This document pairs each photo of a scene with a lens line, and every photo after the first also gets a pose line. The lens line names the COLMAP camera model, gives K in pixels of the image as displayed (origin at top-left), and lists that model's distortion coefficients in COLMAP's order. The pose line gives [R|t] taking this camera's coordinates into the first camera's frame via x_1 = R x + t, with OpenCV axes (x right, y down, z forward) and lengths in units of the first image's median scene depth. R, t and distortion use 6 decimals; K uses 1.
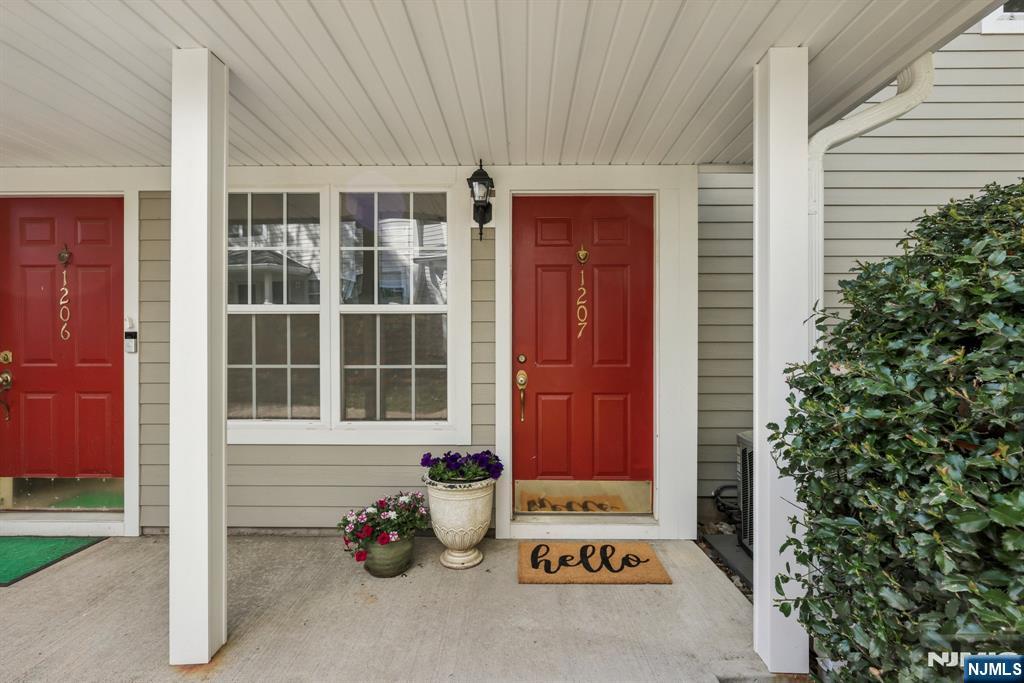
lens RADIAL K [[477.6, 0, 515.1], [0, 477.6, 337.1], [0, 0, 1]] dist [0.000986, -0.000292]
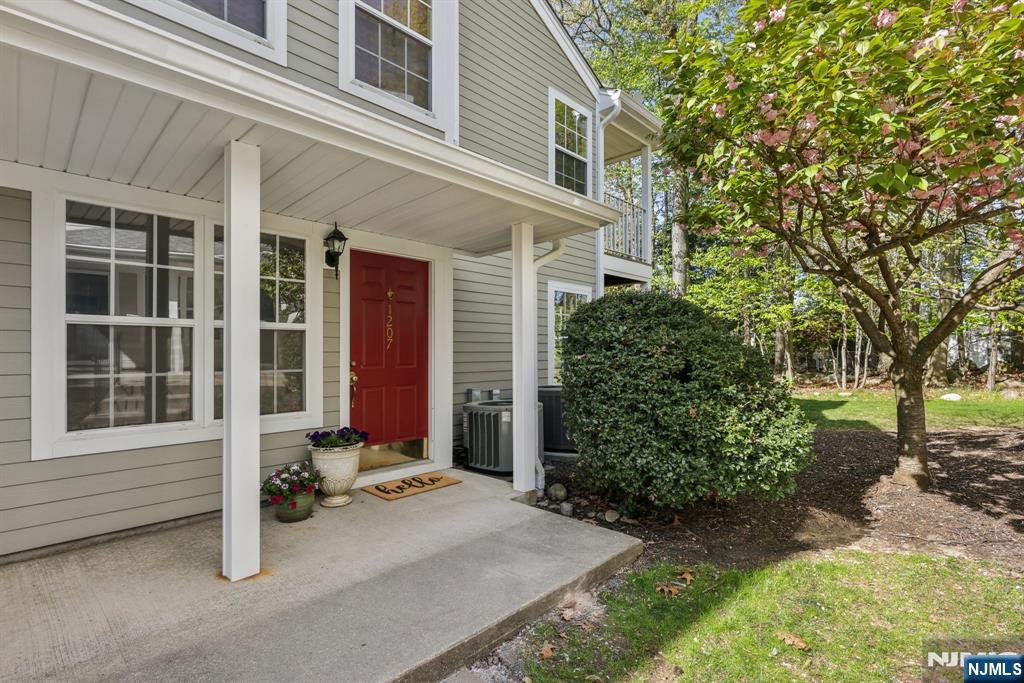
lens RADIAL K [[477.6, 0, 512.0], [0, 477.6, 347.0], [0, 0, 1]] dist [0.000986, -0.000292]
pose [[0.692682, 0.003942, 0.721232, -0.717982], [0.001991, 0.999971, -0.007378, 0.007595], [-0.721240, 0.006547, 0.692654, -0.345638]]
